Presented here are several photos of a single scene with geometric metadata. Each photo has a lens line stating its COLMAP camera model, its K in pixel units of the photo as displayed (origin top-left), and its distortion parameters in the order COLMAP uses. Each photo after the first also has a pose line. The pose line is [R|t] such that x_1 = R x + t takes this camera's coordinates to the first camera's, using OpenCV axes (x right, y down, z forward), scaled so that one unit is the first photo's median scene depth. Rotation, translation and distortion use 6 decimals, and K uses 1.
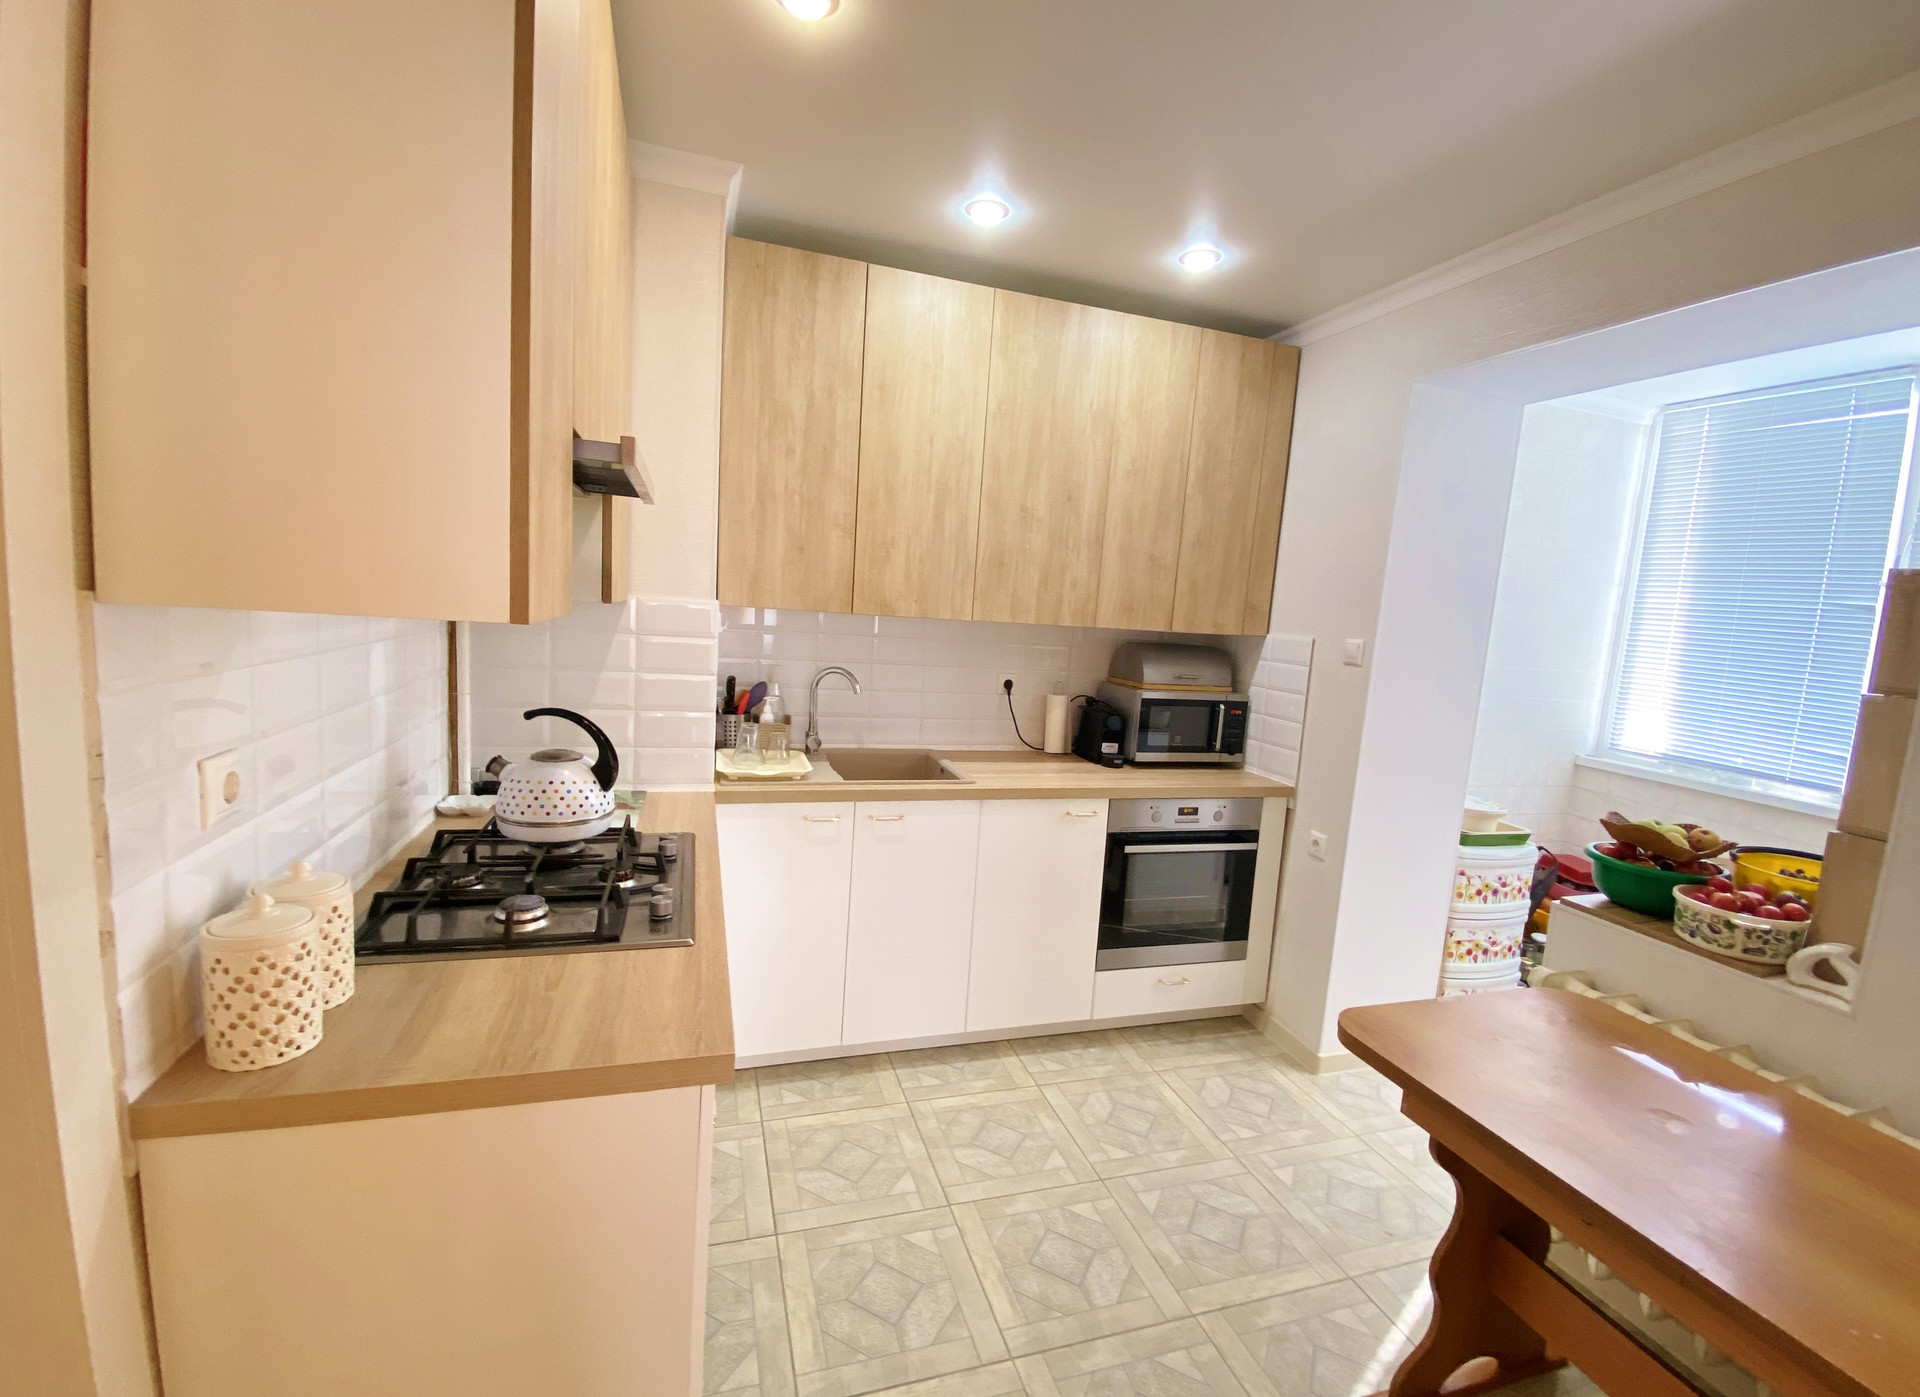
lens RADIAL K [[814.6, 0, 960.4], [0, 814.6, 702.1], [0, 0, 1]] dist [0.034305, -0.000418]
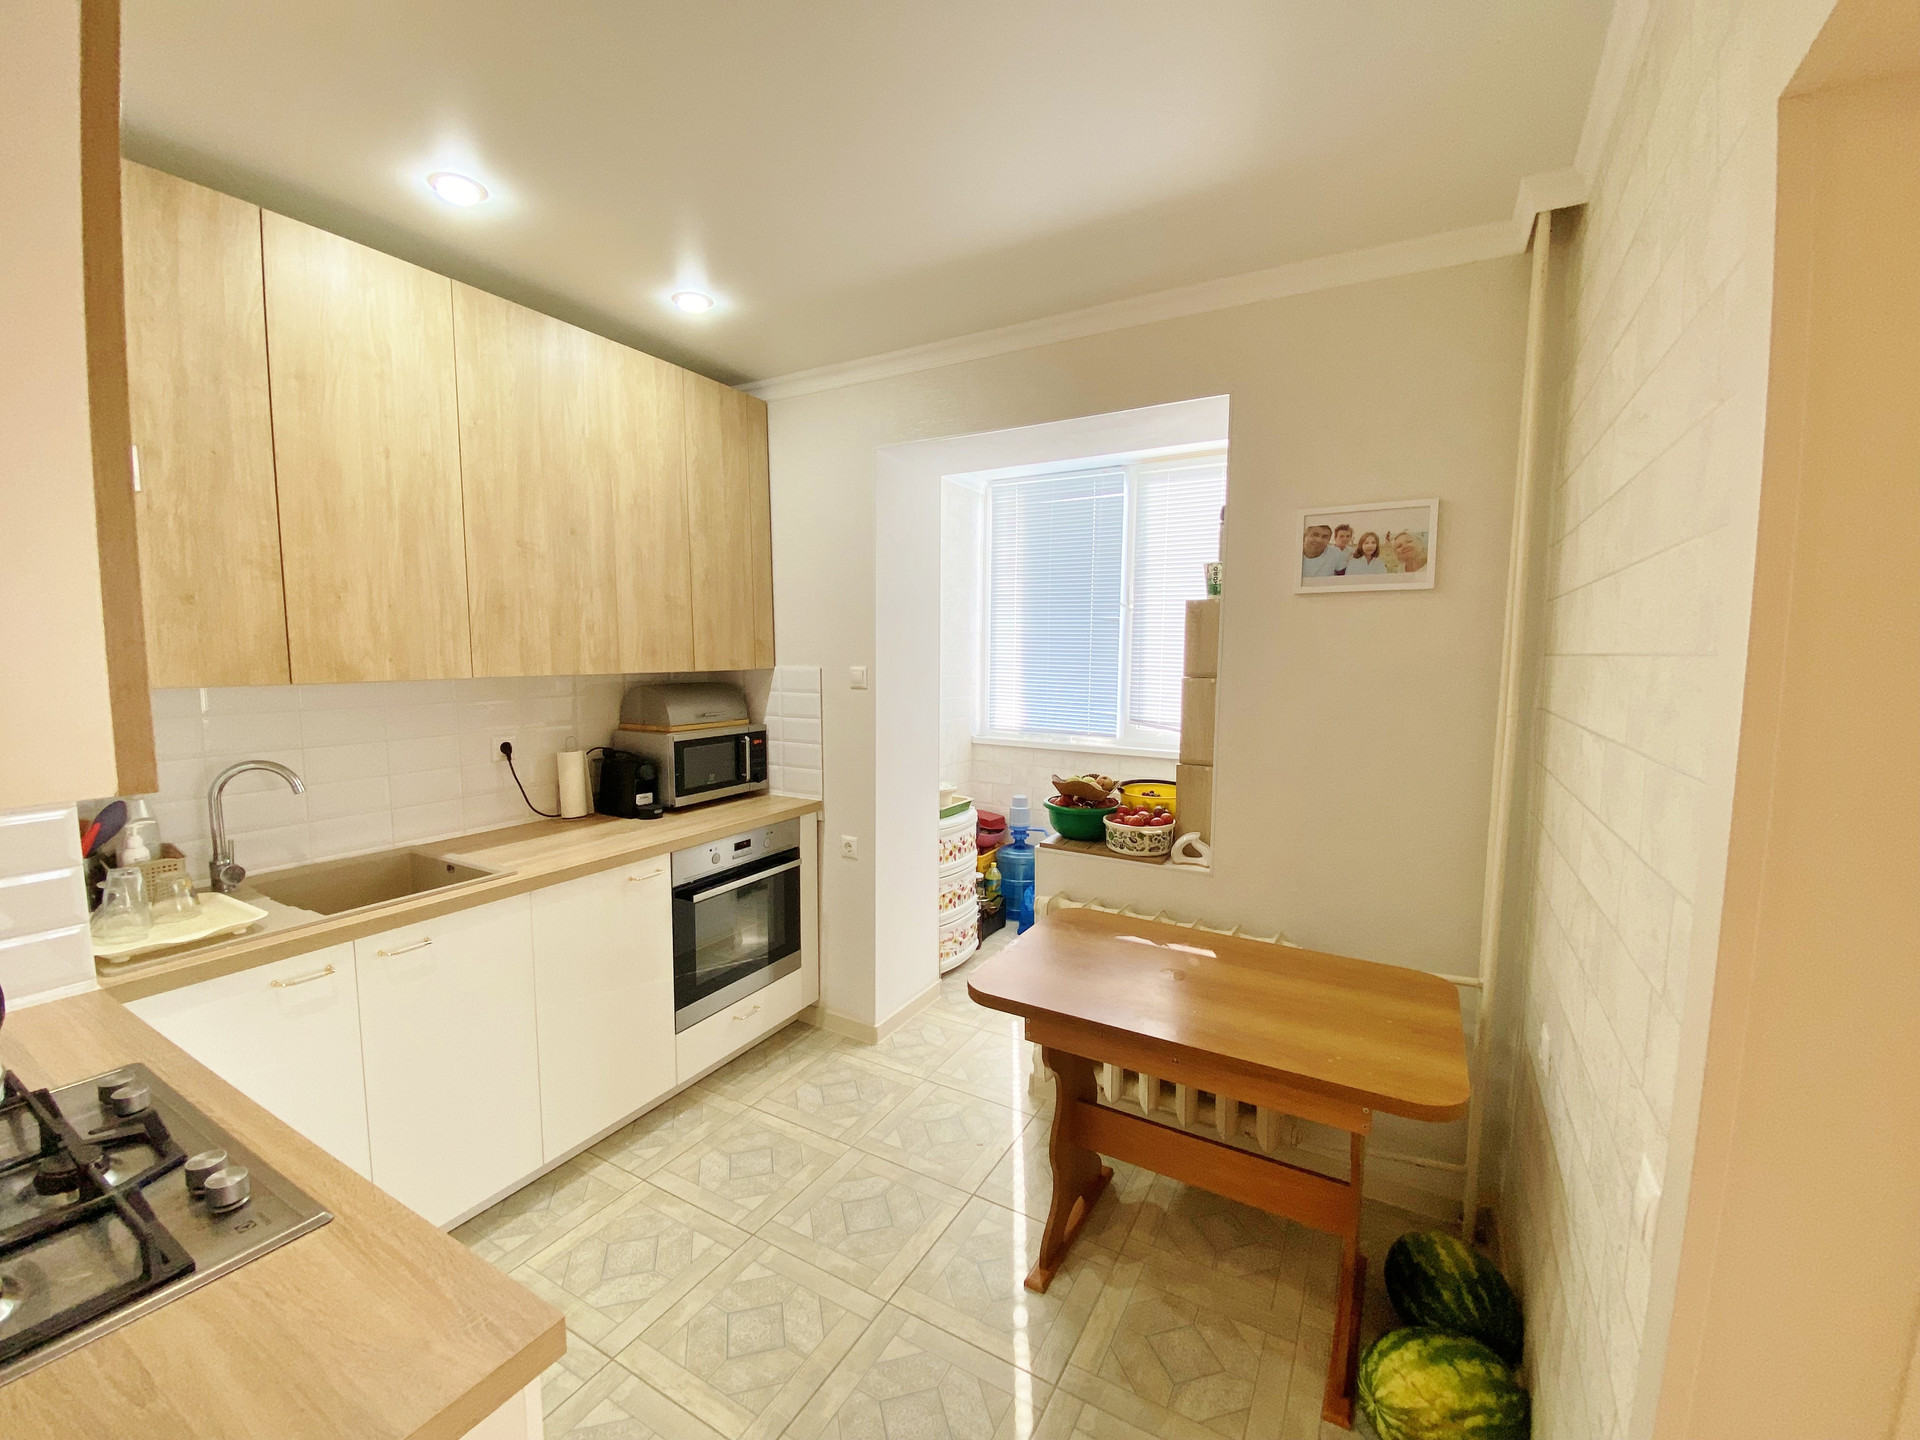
lens RADIAL K [[779.7, 0, 956.0], [0, 779.7, 724.2], [0, 0, 1]] dist [0.025358, -0.022954]
pose [[0.740444, -0.129333, 0.659557, -0.151306], [0.129365, 0.990387, 0.048977, -0.030061], [-0.659550, 0.049059, 0.750058, 0.089393]]
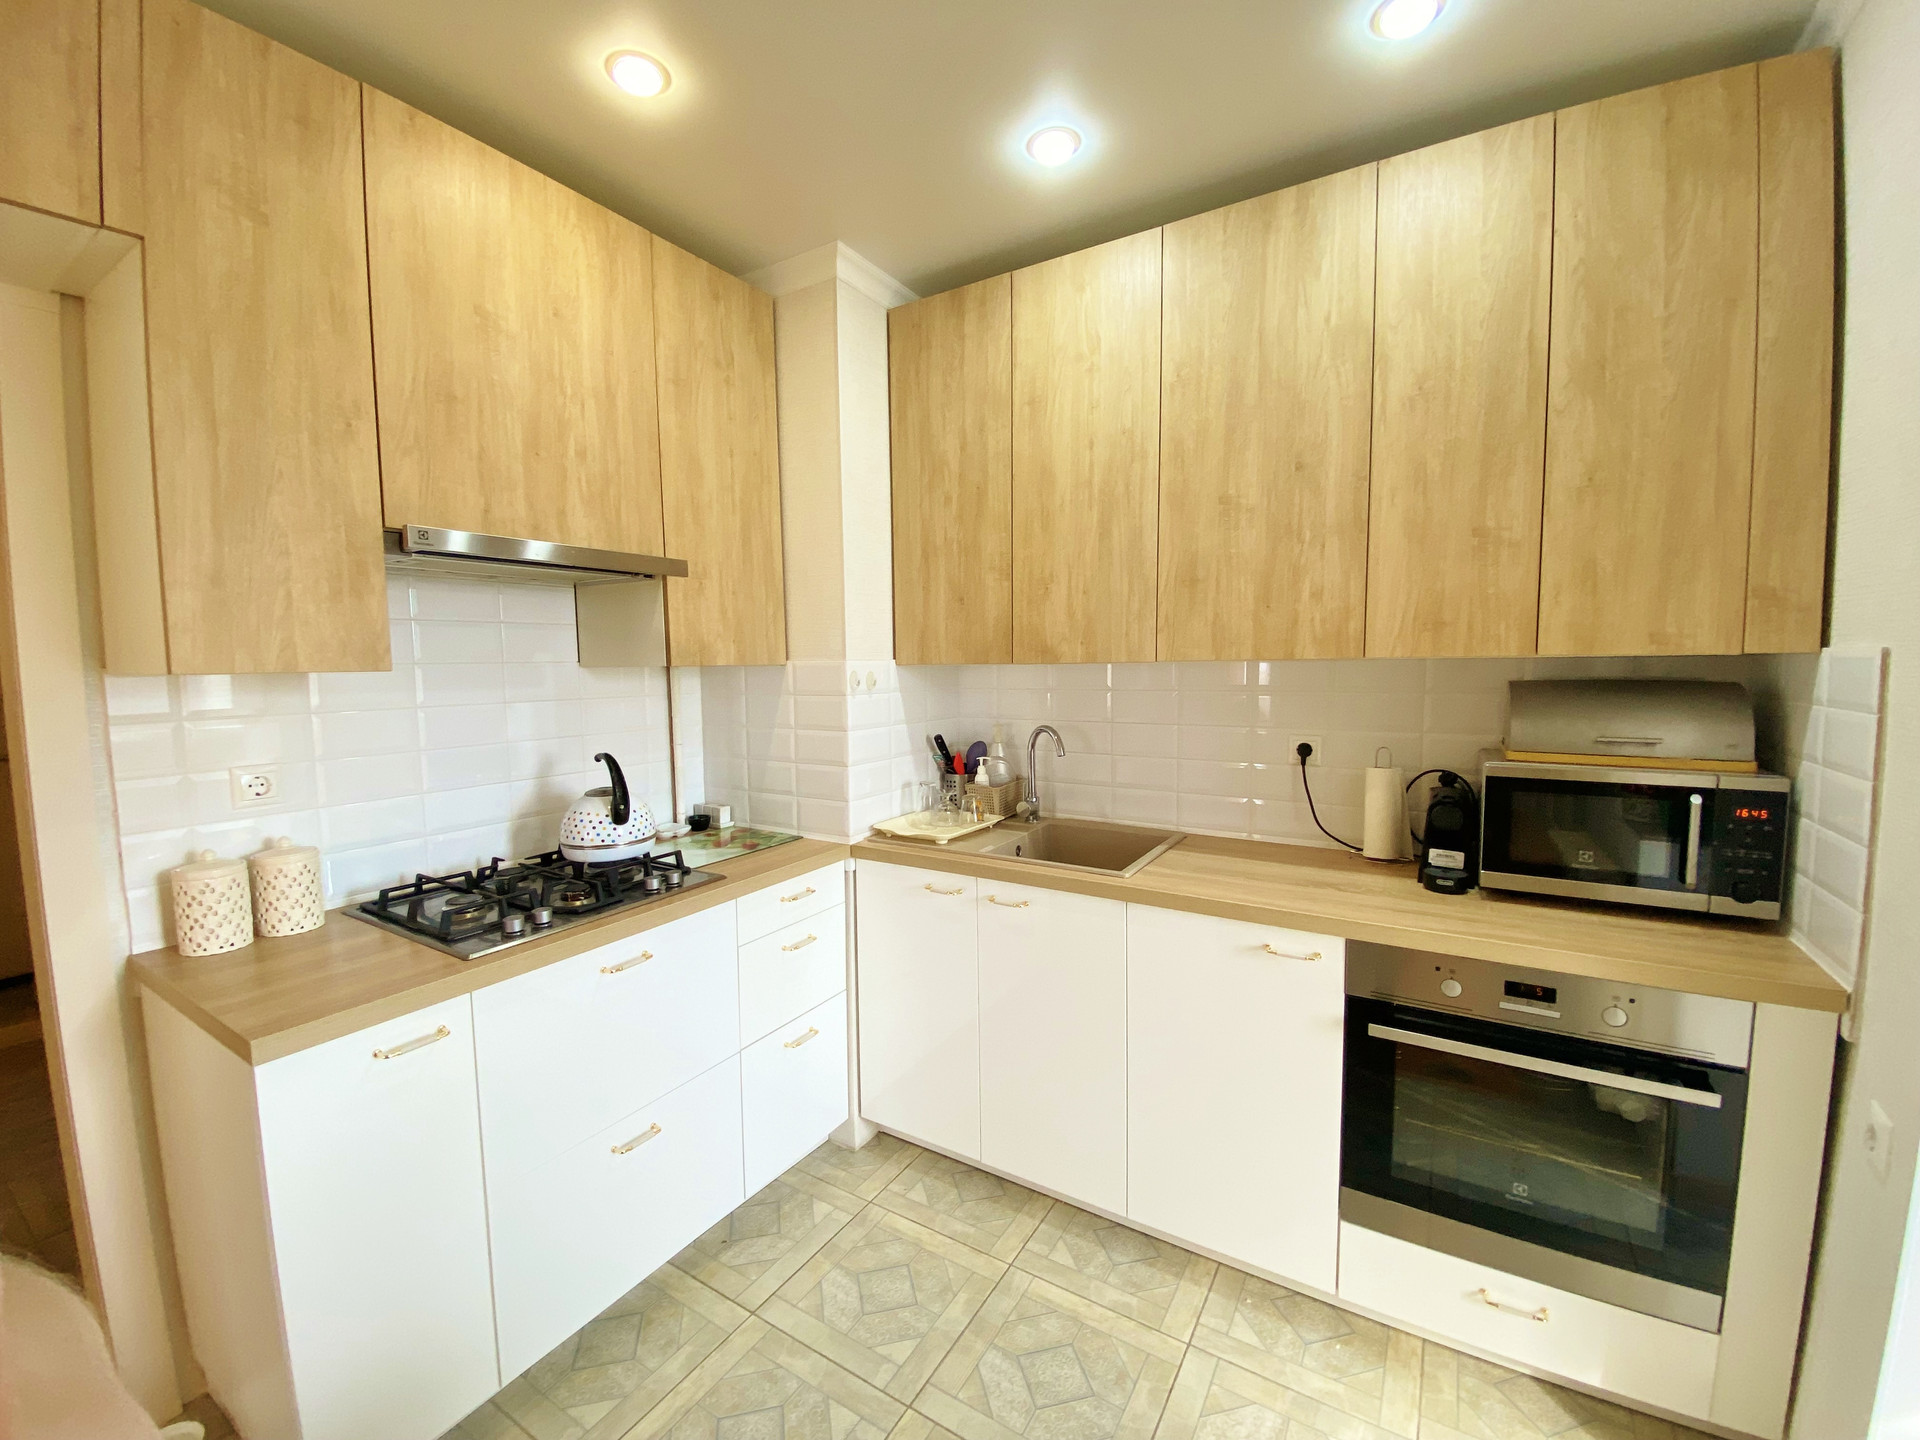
lens RADIAL K [[775.5, 0, 952.4], [0, 775.5, 725.8], [0, 0, 1]] dist [0.032808, -0.034002]
pose [[0.637217, -0.011809, -0.770594, 0.444715], [-0.040031, 0.998026, -0.048397, 0.001895], [0.769644, 0.061687, 0.635486, 0.396366]]
